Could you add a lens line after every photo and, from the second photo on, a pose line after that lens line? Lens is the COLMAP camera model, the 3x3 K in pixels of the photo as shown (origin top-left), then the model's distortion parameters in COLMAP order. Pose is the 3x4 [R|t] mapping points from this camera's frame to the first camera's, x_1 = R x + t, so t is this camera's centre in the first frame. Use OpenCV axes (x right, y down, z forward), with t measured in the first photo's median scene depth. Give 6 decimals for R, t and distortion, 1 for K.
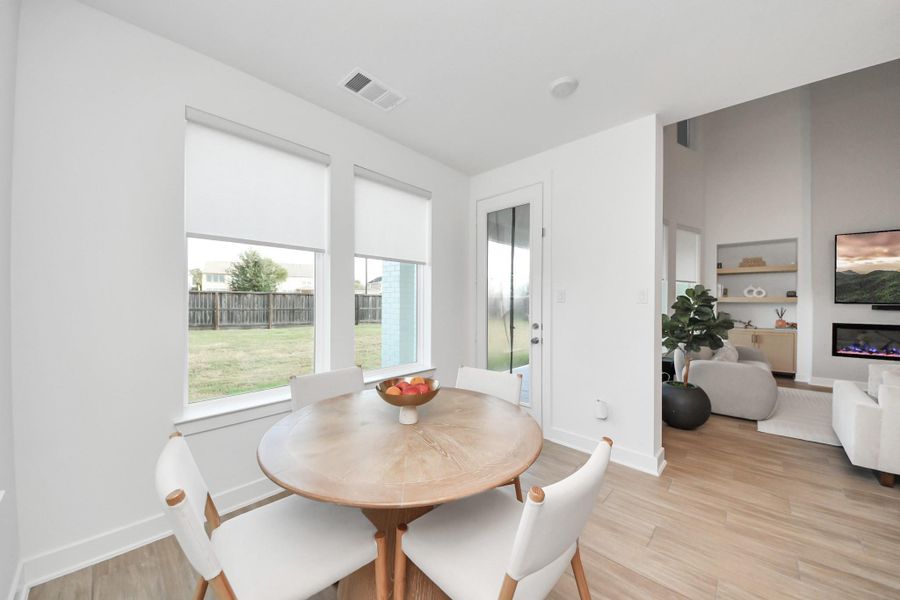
lens RADIAL K [[321.8, 0, 449.6], [0, 321.8, 302.8], [0, 0, 1]] dist [0.007683, -0.010698]
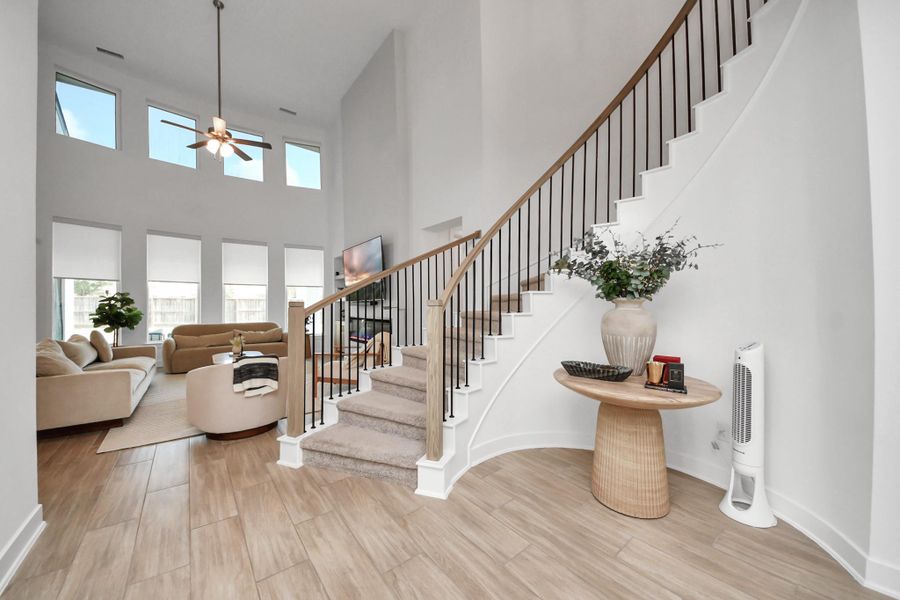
lens RADIAL K [[321.8, 0, 449.6], [0, 321.8, 302.8], [0, 0, 1]] dist [0.007683, -0.010698]
pose [[0.990519, -0.004722, -0.137294, 1.544289], [0.002401, 0.999851, -0.017072, 0.027567], [0.137354, 0.016581, 0.990383, -0.254649]]
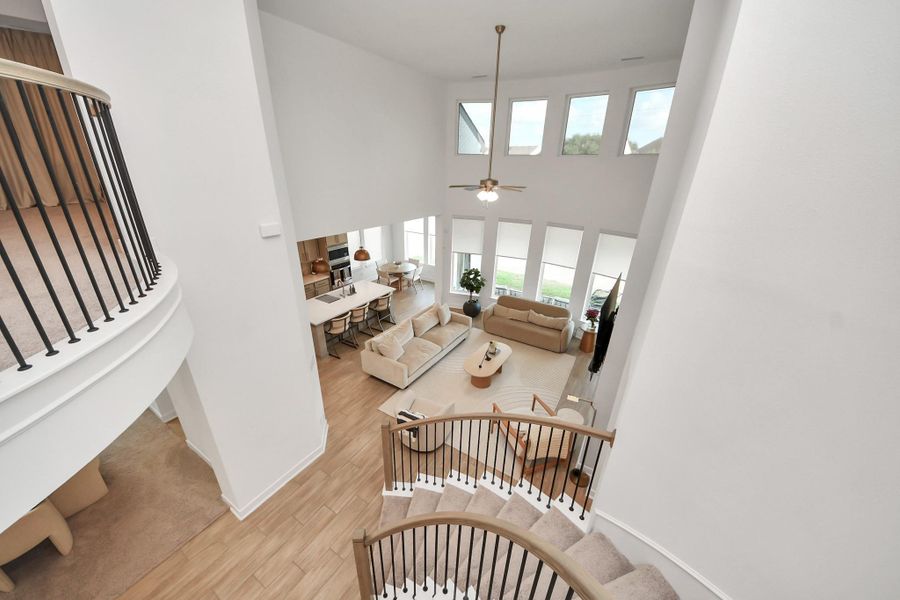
lens RADIAL K [[321.8, 0, 449.6], [0, 321.8, 302.8], [0, 0, 1]] dist [0.007683, -0.010698]
pose [[0.205427, 0.385006, -0.899761, 1.774981], [-0.032029, 0.921521, 0.387005, -0.441808], [0.978148, -0.050683, 0.201637, 0.154426]]
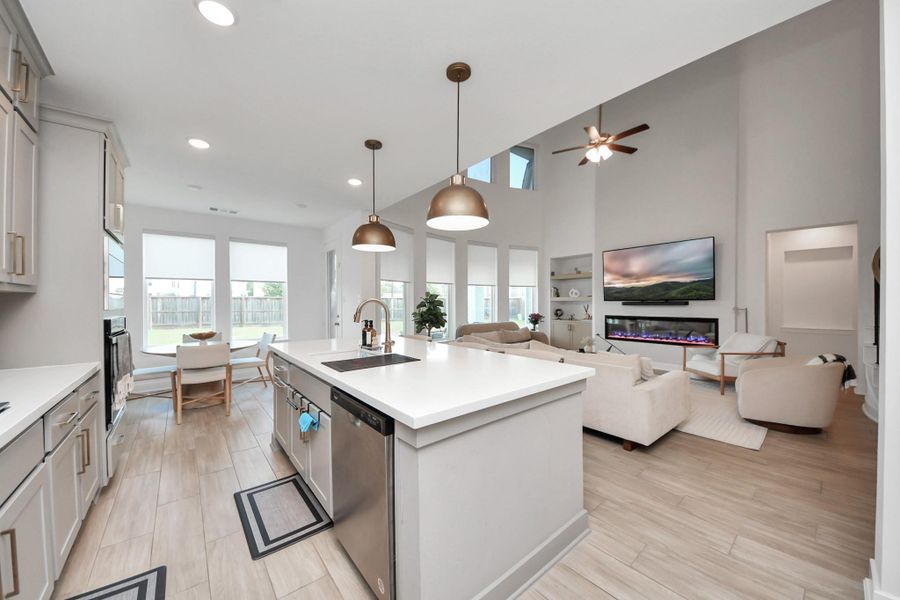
lens RADIAL K [[321.1, 0, 448.9], [0, 321.1, 303.1], [0, 0, 1]] dist [0.034025, -0.024309]
pose [[0.991532, -0.012066, -0.129298, 0.608443], [0.011851, 0.999927, -0.002436, 0.005348], [0.129318, 0.000883, 0.991603, -0.403046]]
